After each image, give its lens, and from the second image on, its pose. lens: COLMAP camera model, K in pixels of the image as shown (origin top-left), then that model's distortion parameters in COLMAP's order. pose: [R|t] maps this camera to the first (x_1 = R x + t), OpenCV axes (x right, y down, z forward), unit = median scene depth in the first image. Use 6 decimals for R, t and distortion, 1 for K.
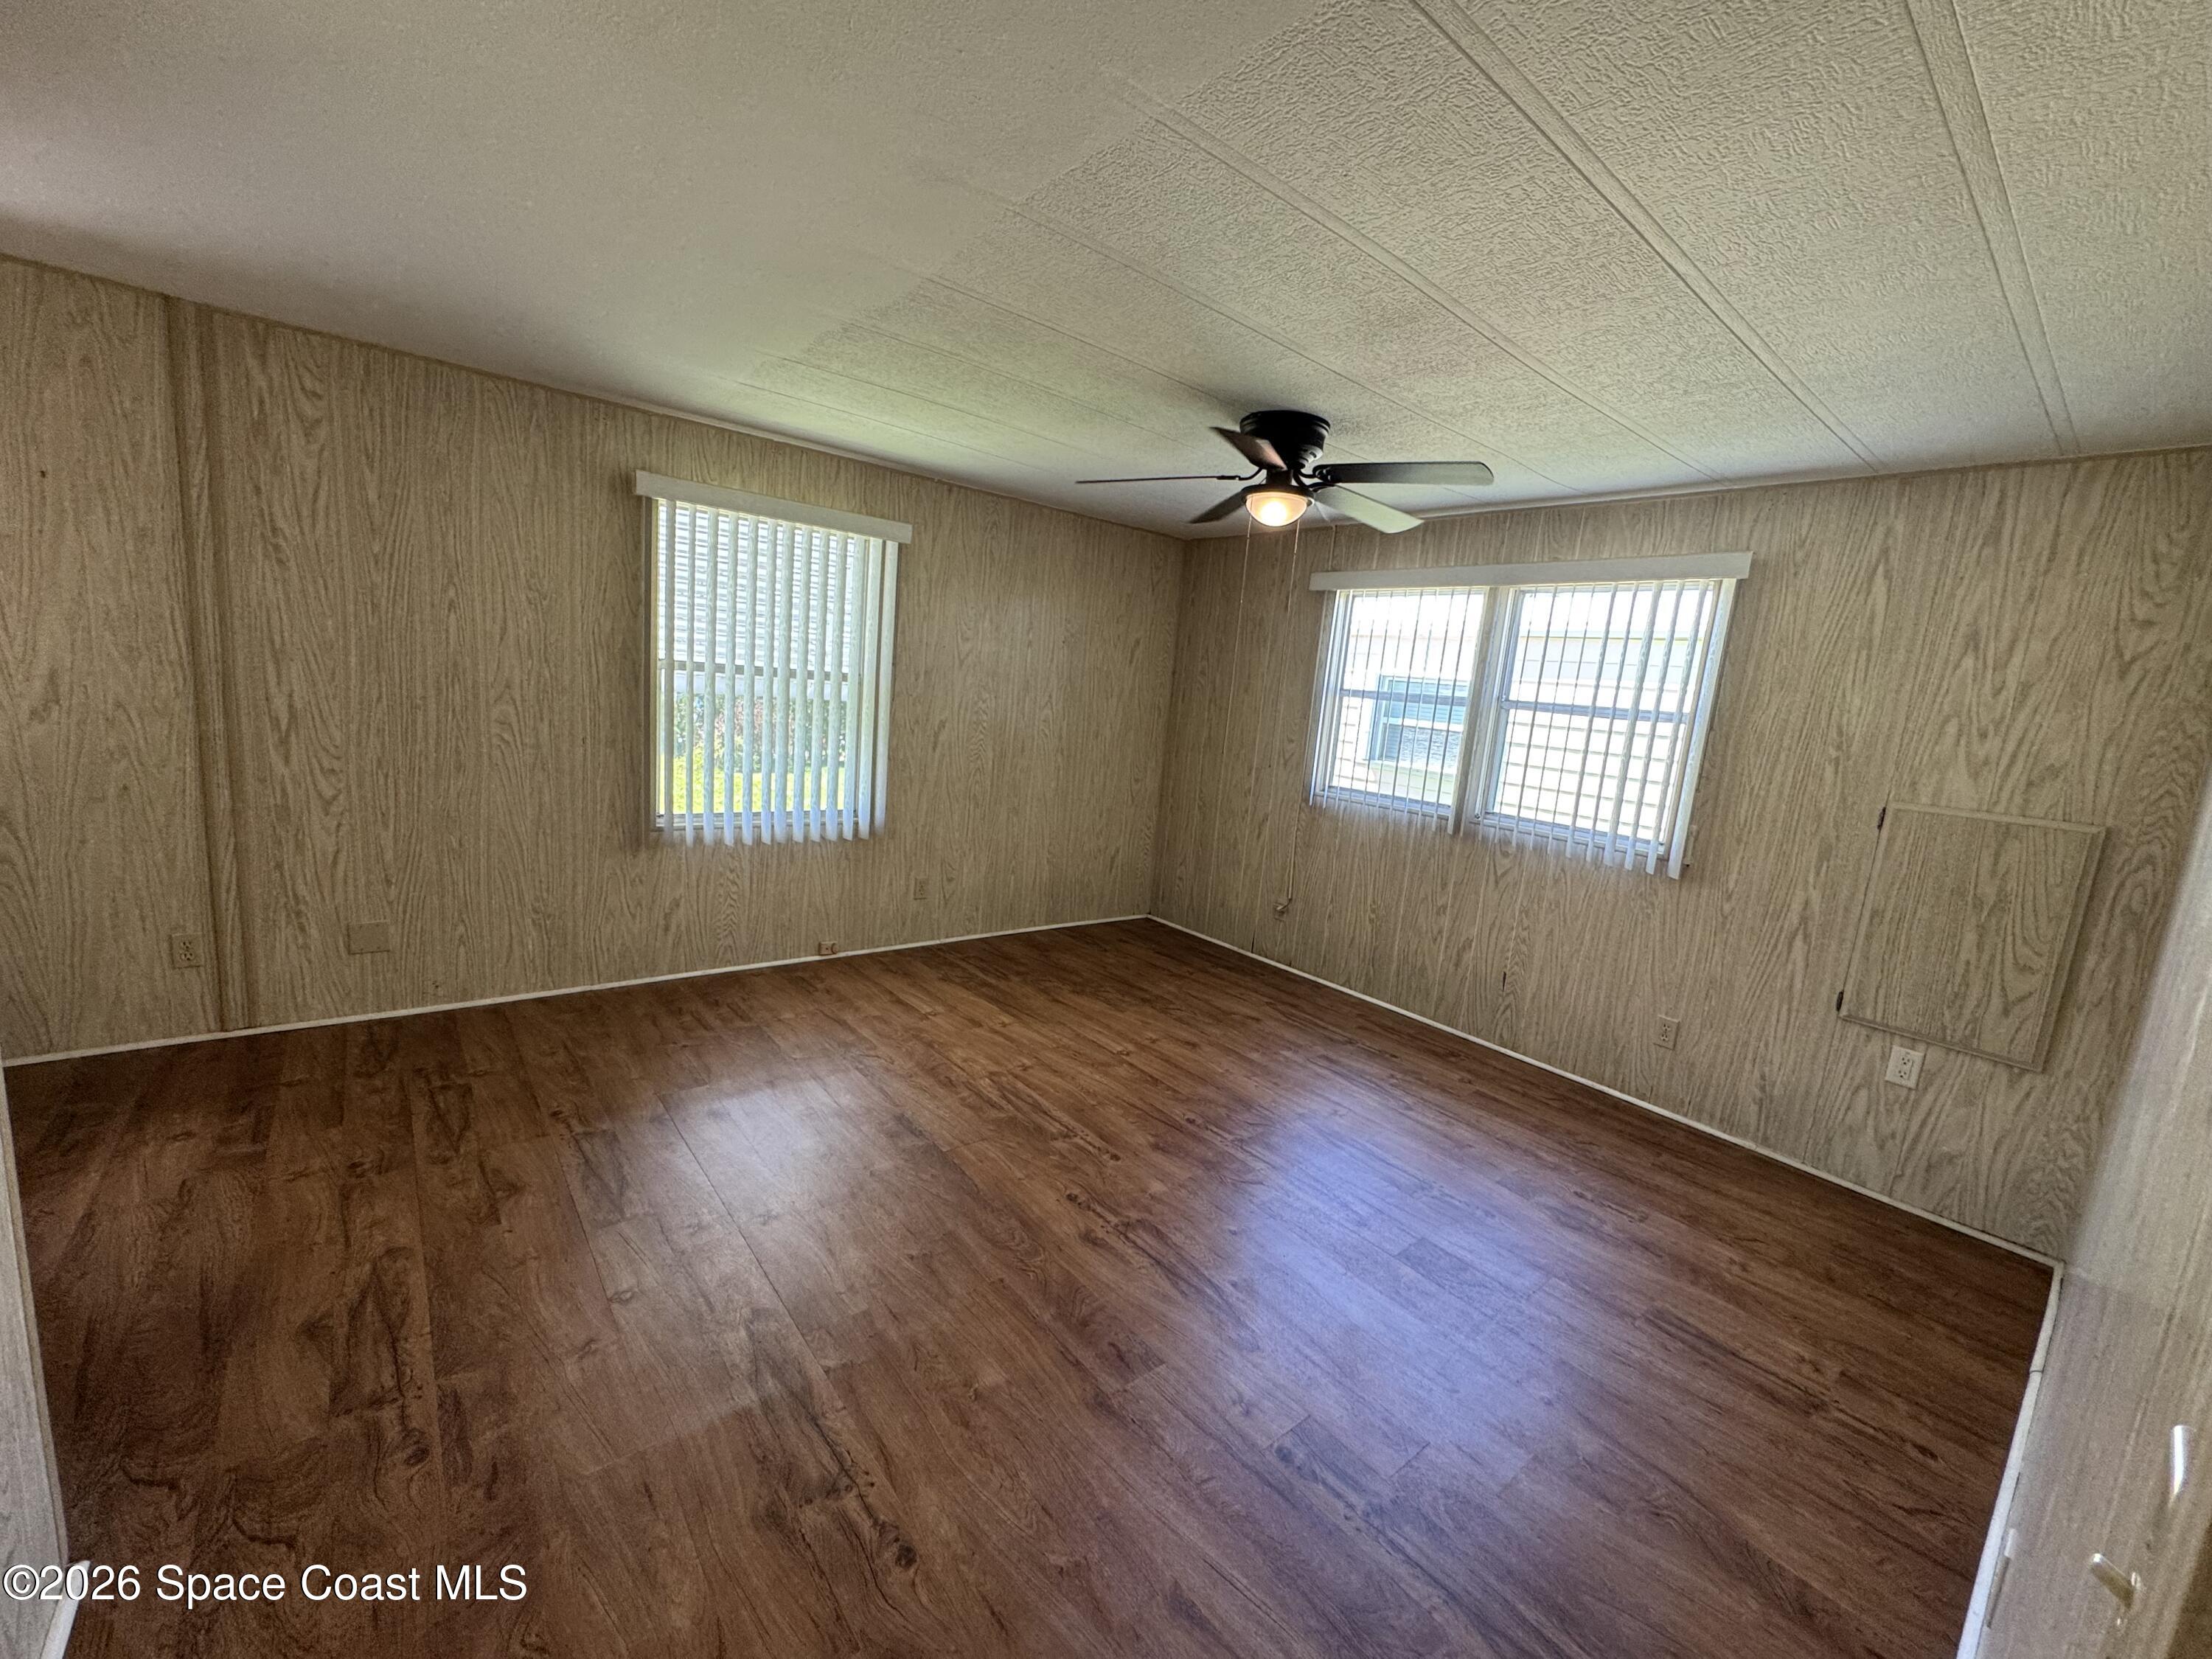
lens RADIAL K [[882.9, 0, 1098.1], [0, 882.9, 826.4], [0, 0, 1]] dist [-0.004567, 0.001185]
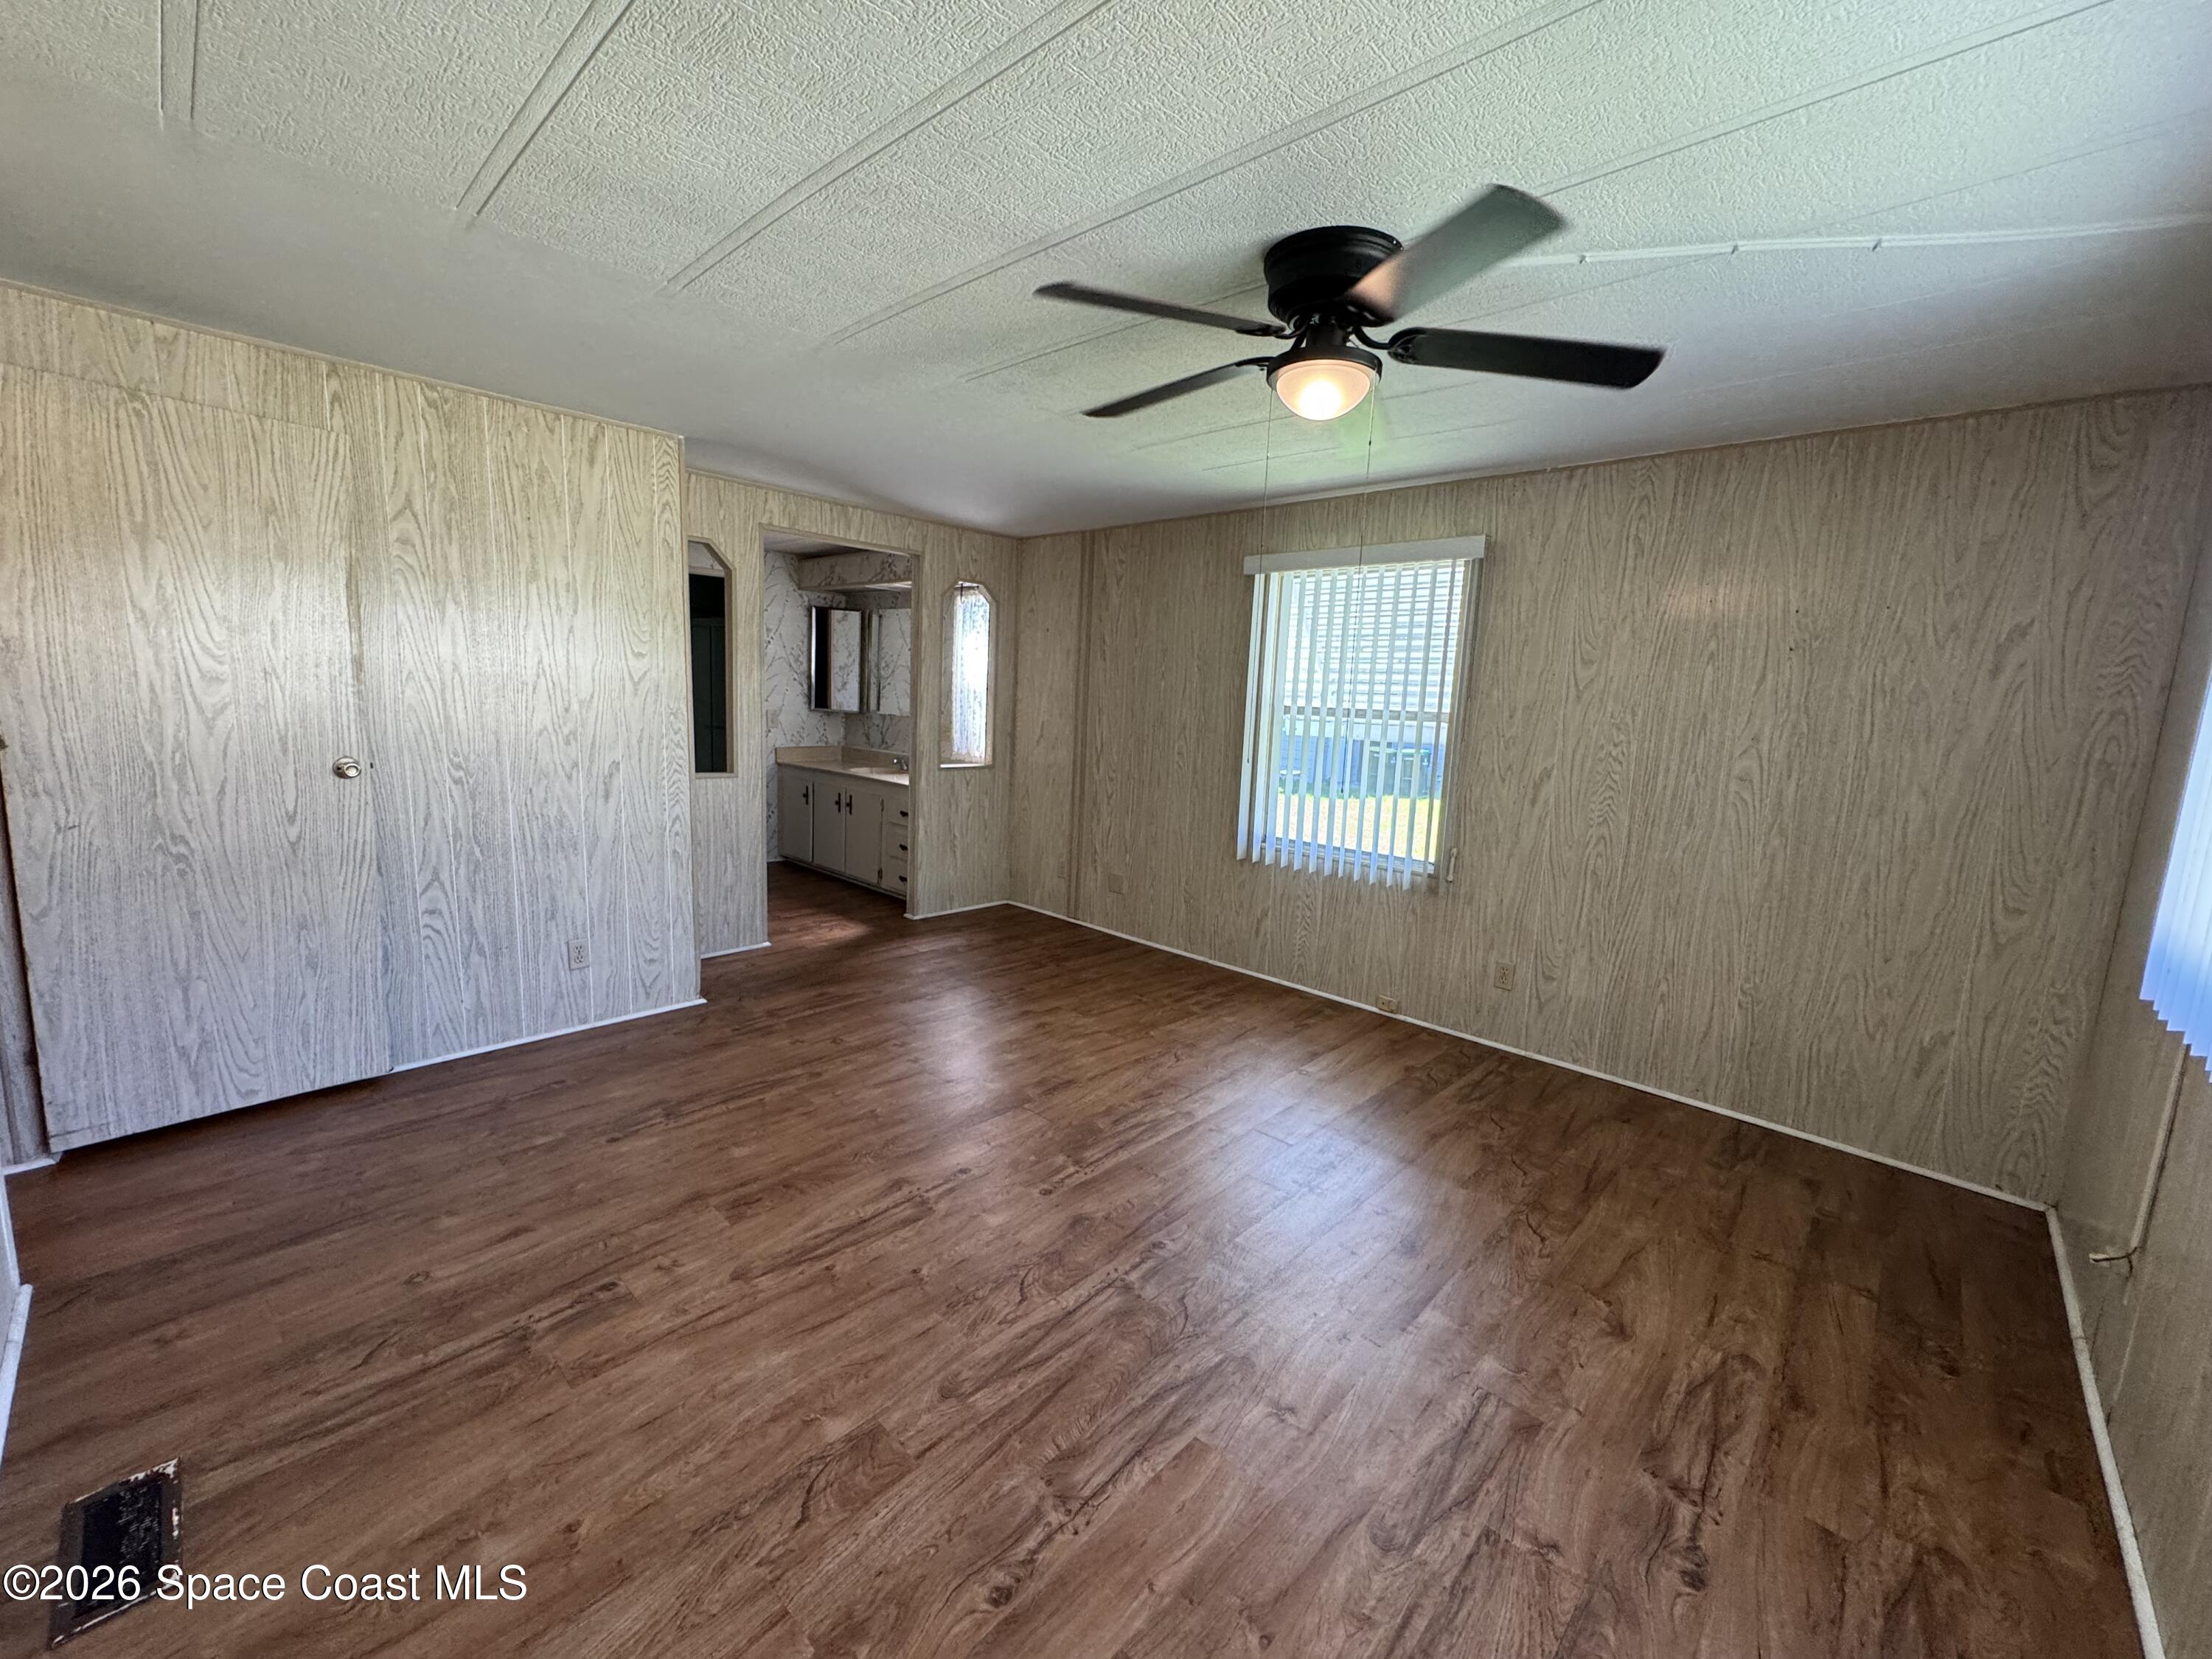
lens RADIAL K [[882.9, 0, 1104.1], [0, 882.9, 814.8], [0, 0, 1]] dist [-0.004567, 0.001185]
pose [[0.133309, 0.050912, -0.989766, 0.619508], [-0.193428, 0.980811, 0.024399, -0.025489], [0.972016, 0.188195, 0.140599, 0.589441]]
